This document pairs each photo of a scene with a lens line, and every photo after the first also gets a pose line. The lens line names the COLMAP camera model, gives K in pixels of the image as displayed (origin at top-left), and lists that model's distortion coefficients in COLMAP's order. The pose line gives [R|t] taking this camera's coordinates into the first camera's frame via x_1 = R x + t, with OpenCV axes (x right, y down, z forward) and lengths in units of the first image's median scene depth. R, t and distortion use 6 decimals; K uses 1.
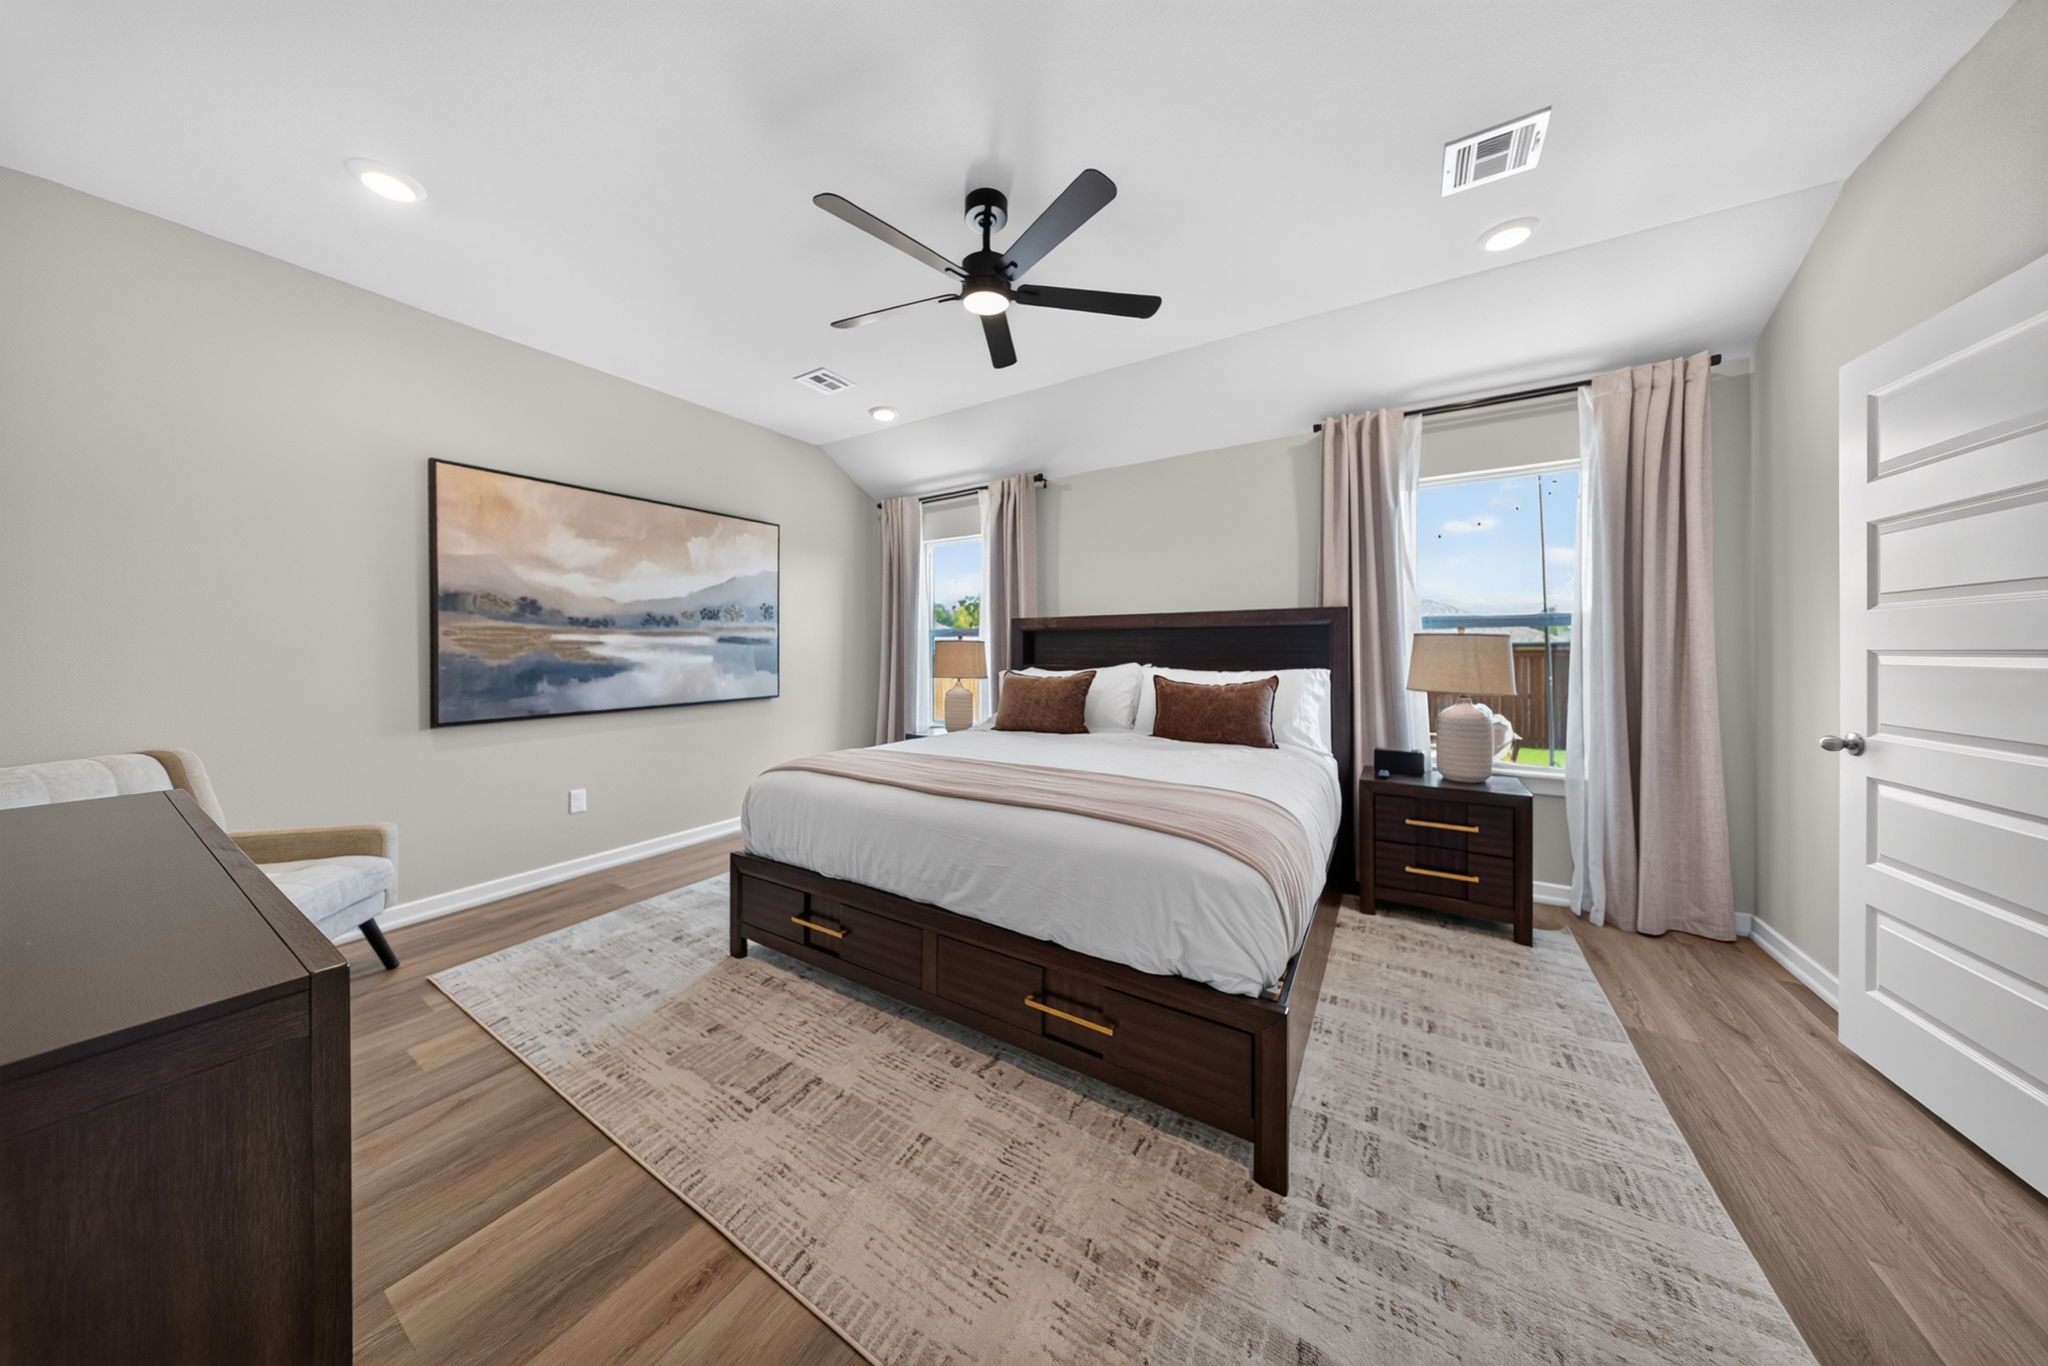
lens RADIAL K [[614.8, 0, 1021.4], [0, 614.8, 653.1], [0, 0, 1]] dist [-0.000095, -0.000009]
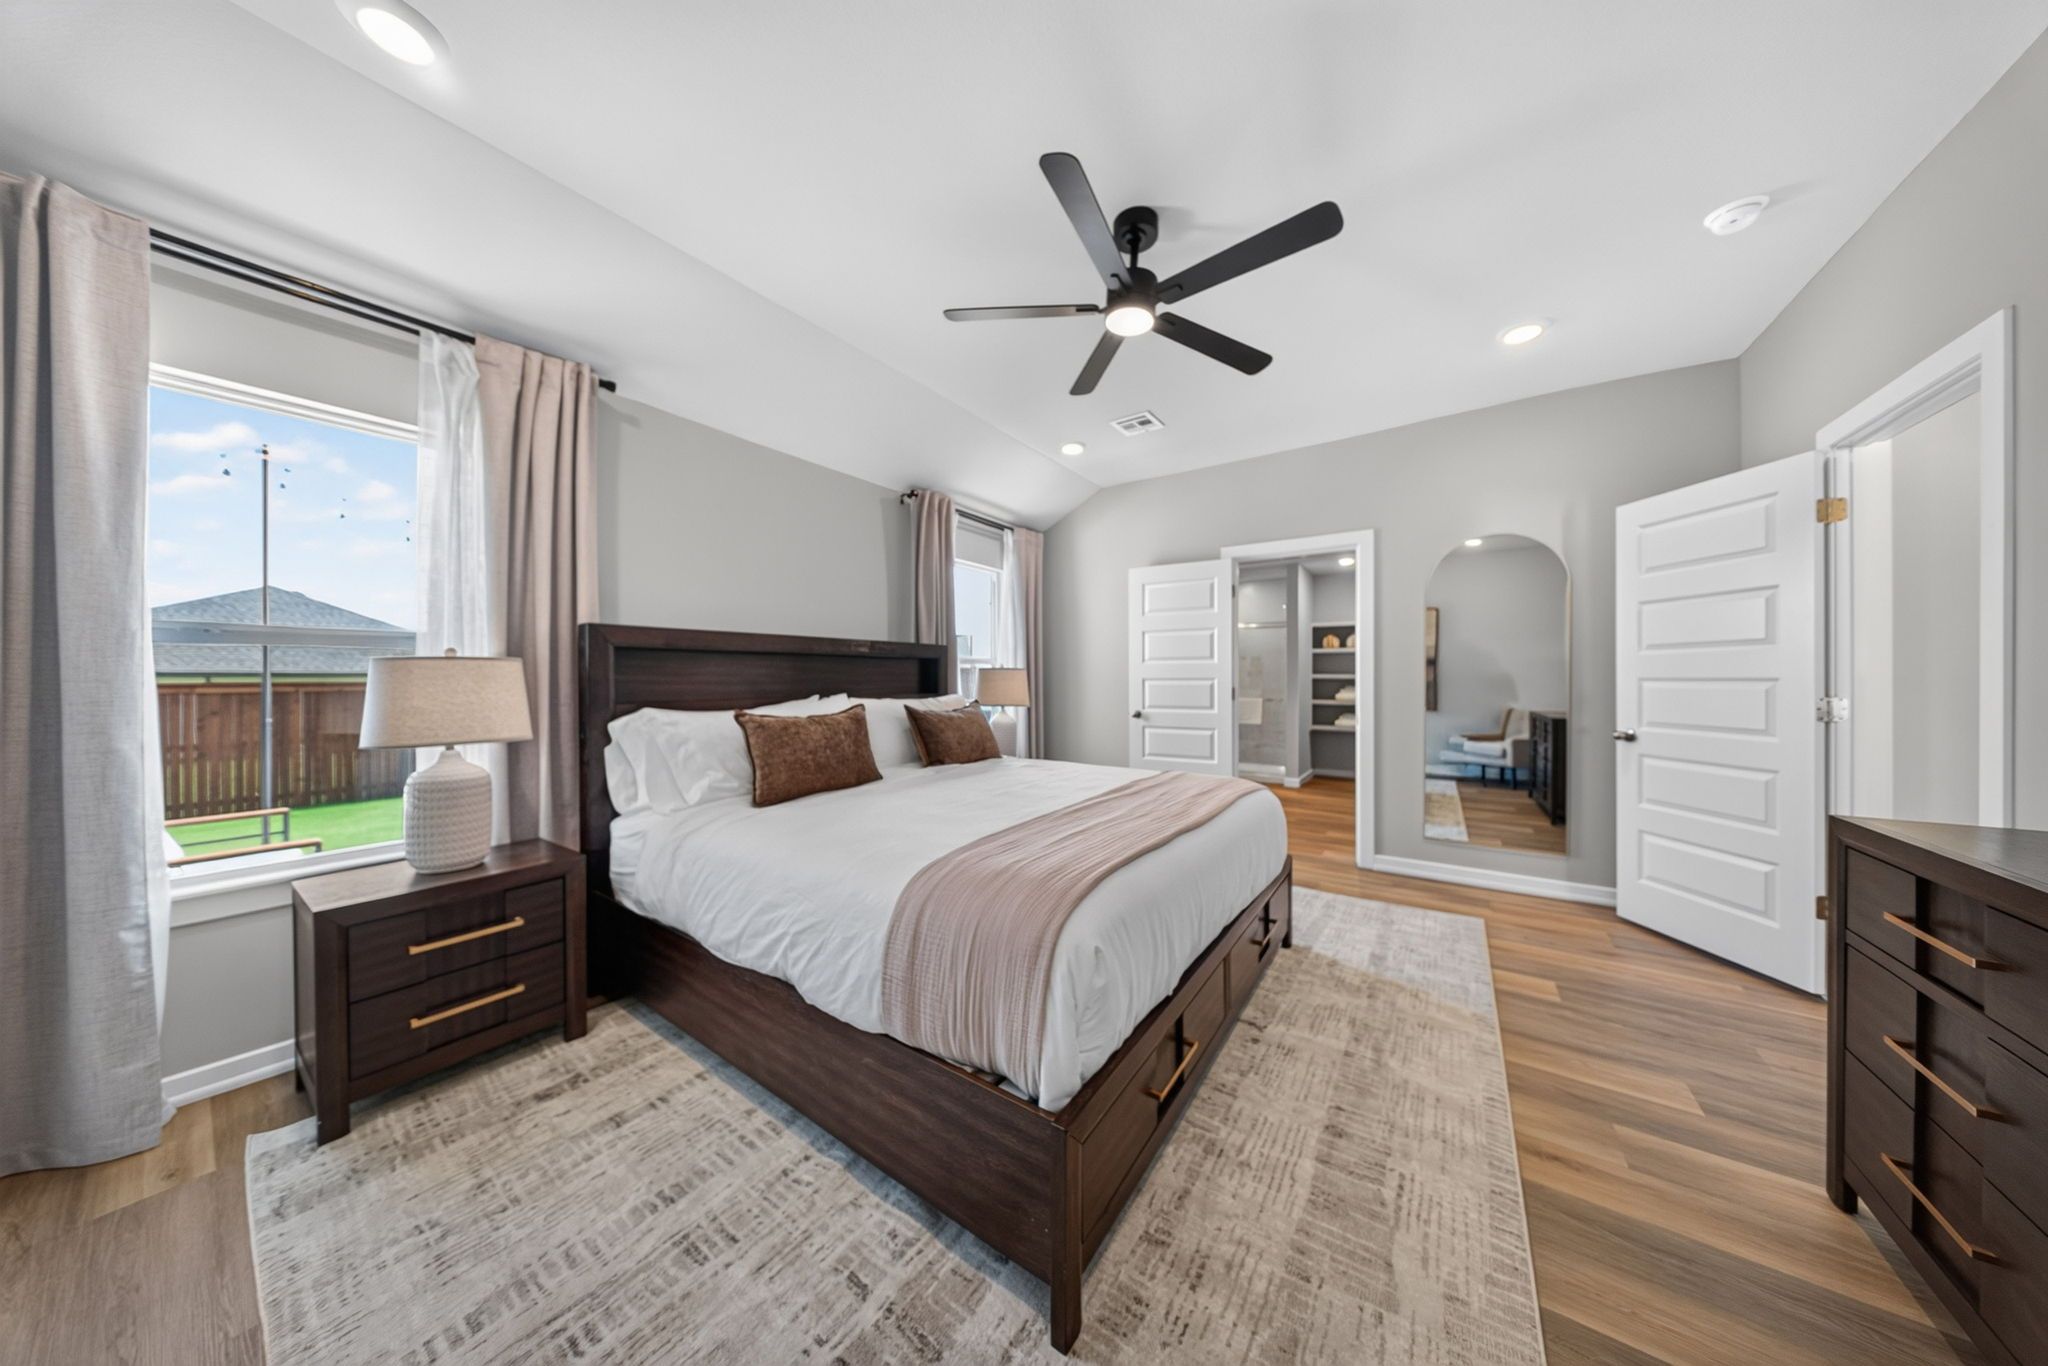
lens RADIAL K [[592.2, 0, 1024.0], [0, 592.2, 683.0], [0, 0, 1]] dist [0.000548, 0.000024]
pose [[0.054120, -0.003463, 0.998528, -0.663585], [0.012591, 0.999917, 0.002785, 0.001484], [-0.998455, 0.012422, 0.054159, 0.739638]]
